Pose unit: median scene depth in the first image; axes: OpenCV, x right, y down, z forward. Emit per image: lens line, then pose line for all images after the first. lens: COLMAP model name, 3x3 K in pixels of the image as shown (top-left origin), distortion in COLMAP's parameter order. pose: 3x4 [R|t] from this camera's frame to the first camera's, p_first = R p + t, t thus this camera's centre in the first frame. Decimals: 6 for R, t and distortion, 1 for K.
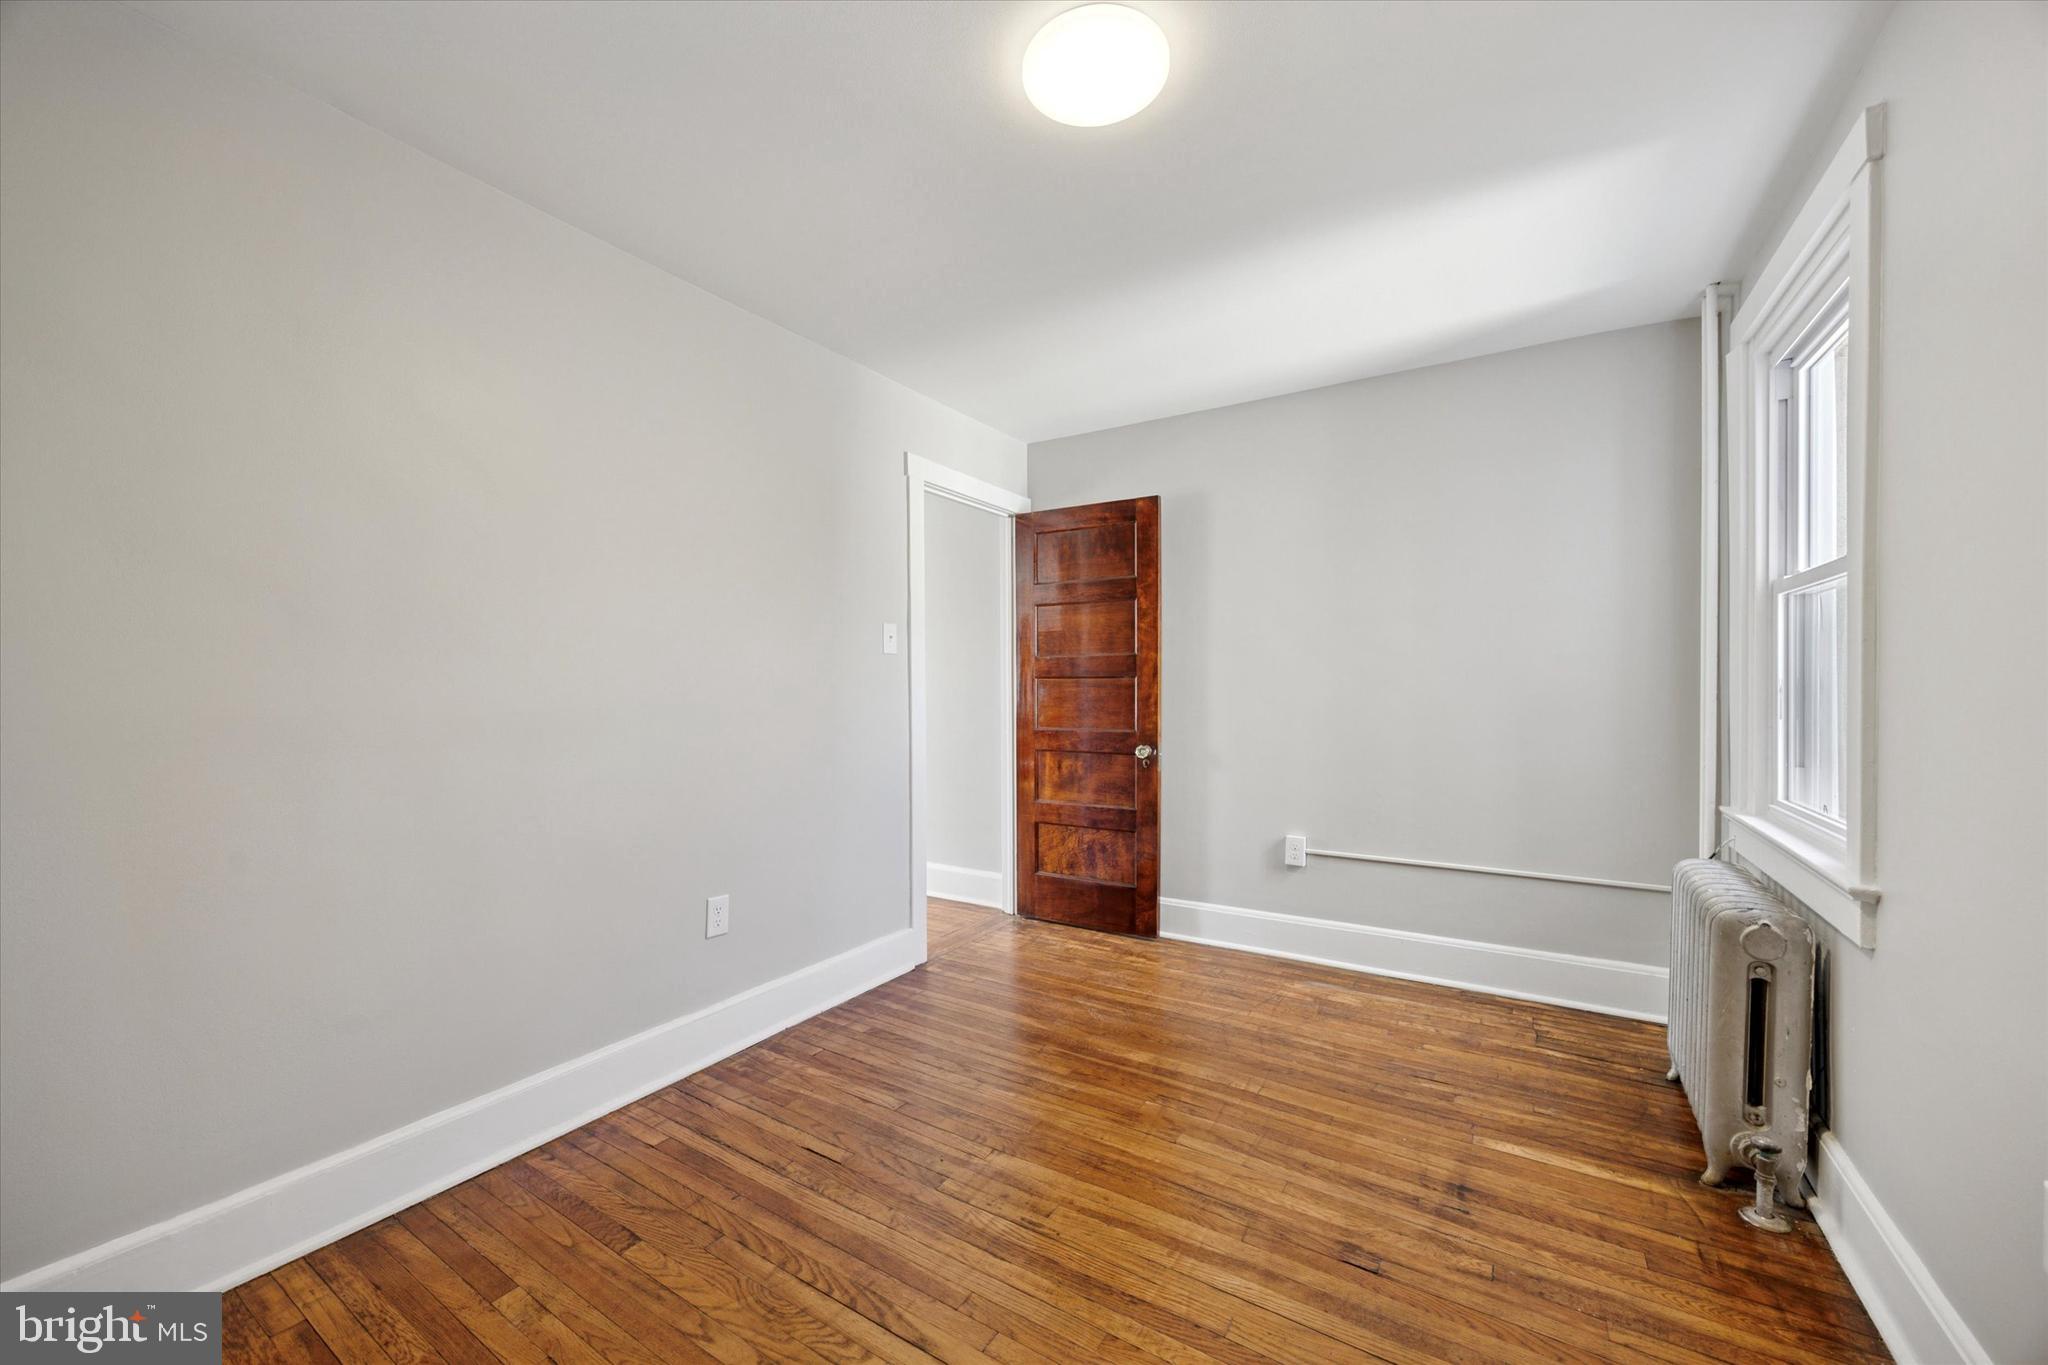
lens RADIAL K [[785.1, 0, 1014.4], [0, 785.1, 686.4], [0, 0, 1]] dist [-0.000713, 0.000546]
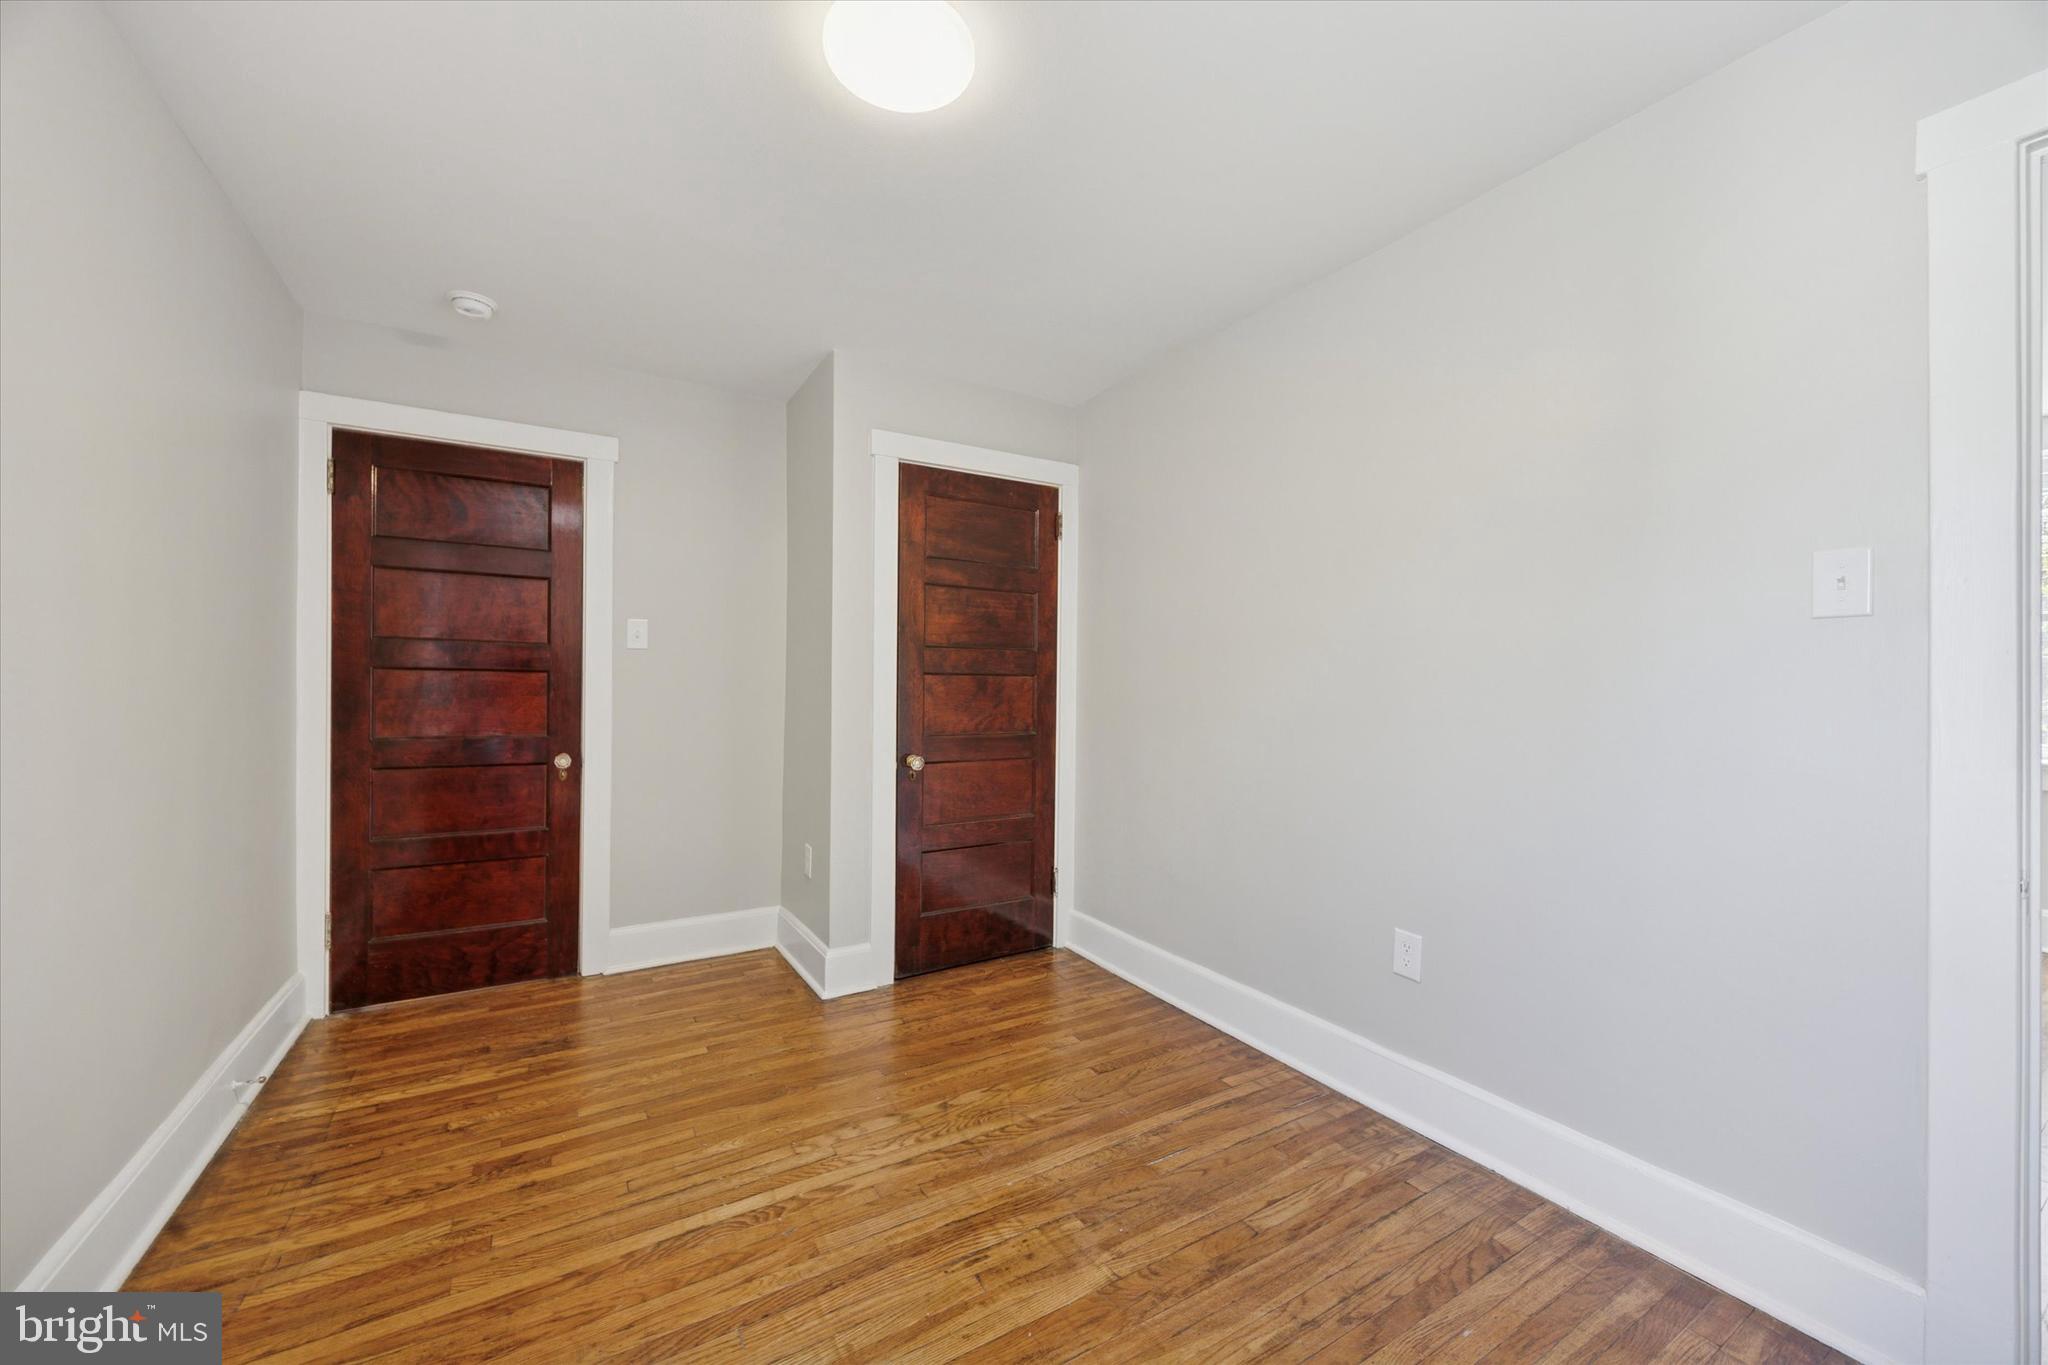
lens RADIAL K [[785.1, 0, 1015.3], [0, 785.1, 679.6], [0, 0, 1]] dist [-0.000713, 0.000546]
pose [[-0.451761, -0.007488, -0.892107, 0.789549], [-0.005810, 0.999968, -0.005452, 0.003790], [0.892120, 0.002721, -0.451791, 1.383813]]
